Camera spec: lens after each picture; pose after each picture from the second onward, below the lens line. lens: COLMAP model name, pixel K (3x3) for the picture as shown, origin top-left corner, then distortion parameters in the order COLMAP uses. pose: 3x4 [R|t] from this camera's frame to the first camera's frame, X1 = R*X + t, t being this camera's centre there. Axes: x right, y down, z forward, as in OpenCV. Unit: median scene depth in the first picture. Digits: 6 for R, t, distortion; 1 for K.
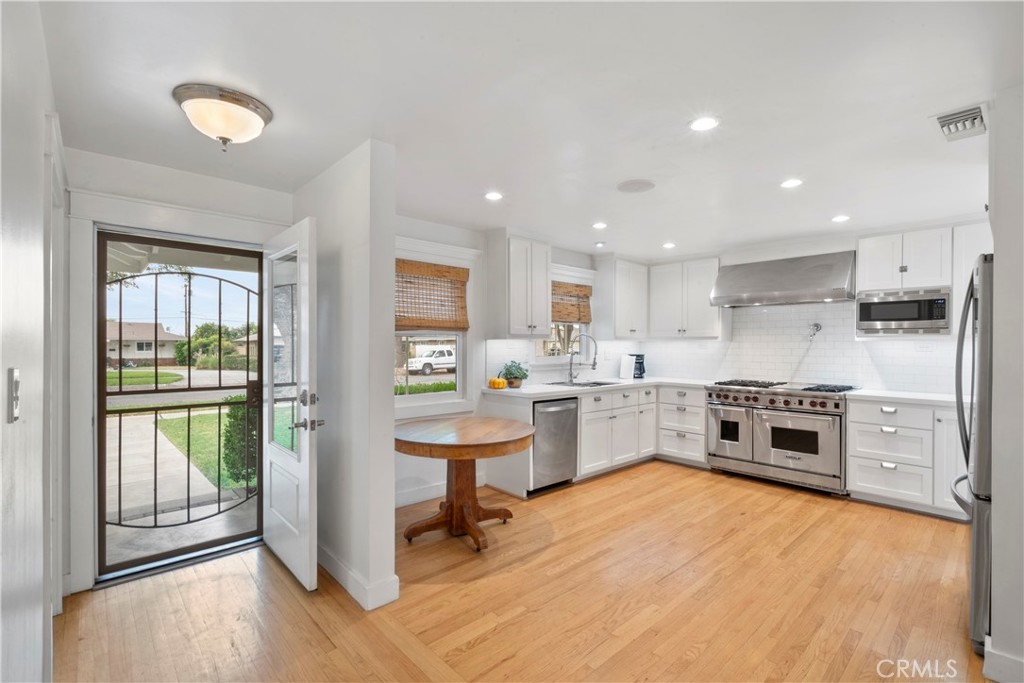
lens RADIAL K [[466.0, 0, 511.5], [0, 466.0, 346.3], [0, 0, 1]] dist [-0.003761, 0.000341]
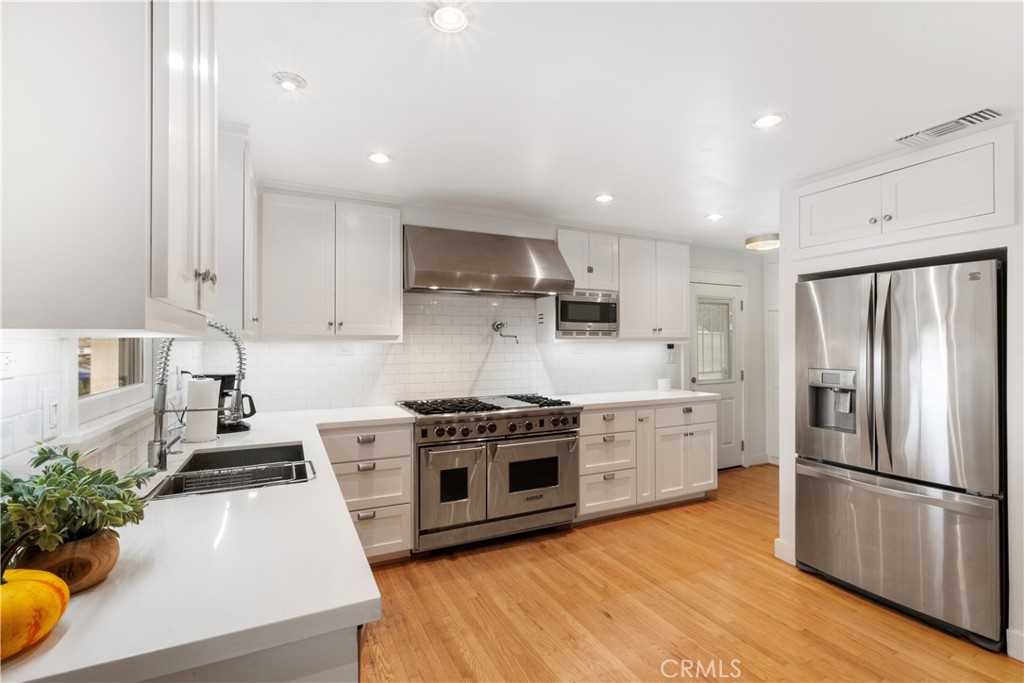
lens RADIAL K [[465.8, 0, 512.0], [0, 465.8, 341.5], [0, 0, 1]] dist [-0.003007, -0.000100]
pose [[0.284810, 0.004723, 0.958572, -0.126075], [0.009163, 0.999929, -0.007650, -0.008405], [-0.958540, 0.010962, 0.284747, 0.787819]]
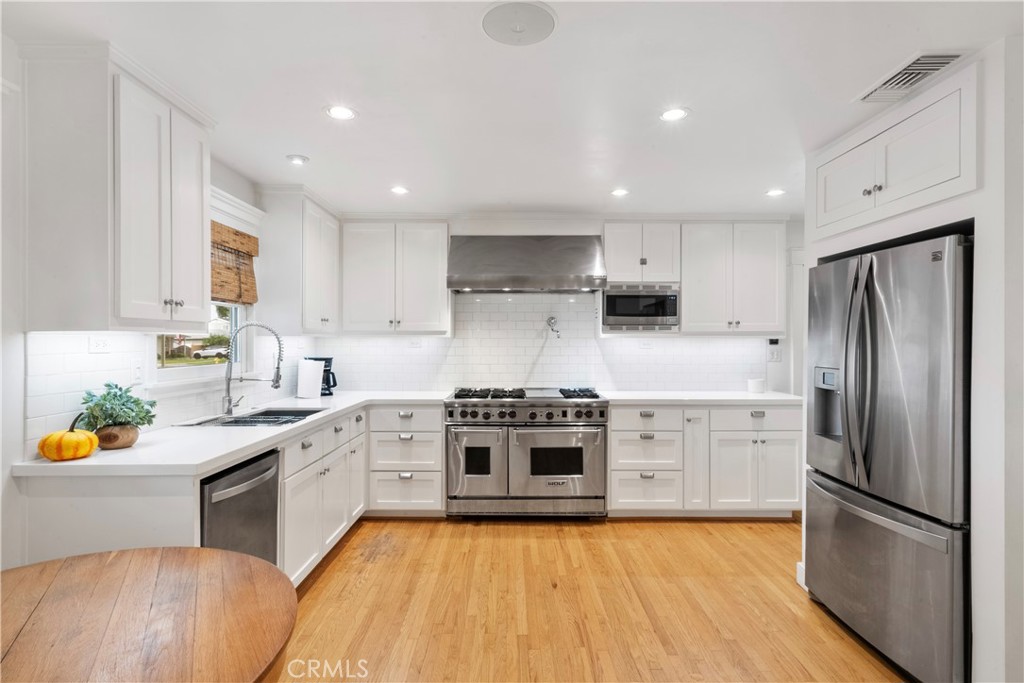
lens RADIAL K [[517.1, 0, 512.0], [0, 517.1, 341.5], [0, 0, 1]] dist [0.000320, -0.000196]
pose [[0.676878, -0.002650, 0.736090, -0.096202], [0.004868, 0.999988, -0.000876, -0.004363], [-0.736079, 0.004176, 0.676883, 0.437070]]
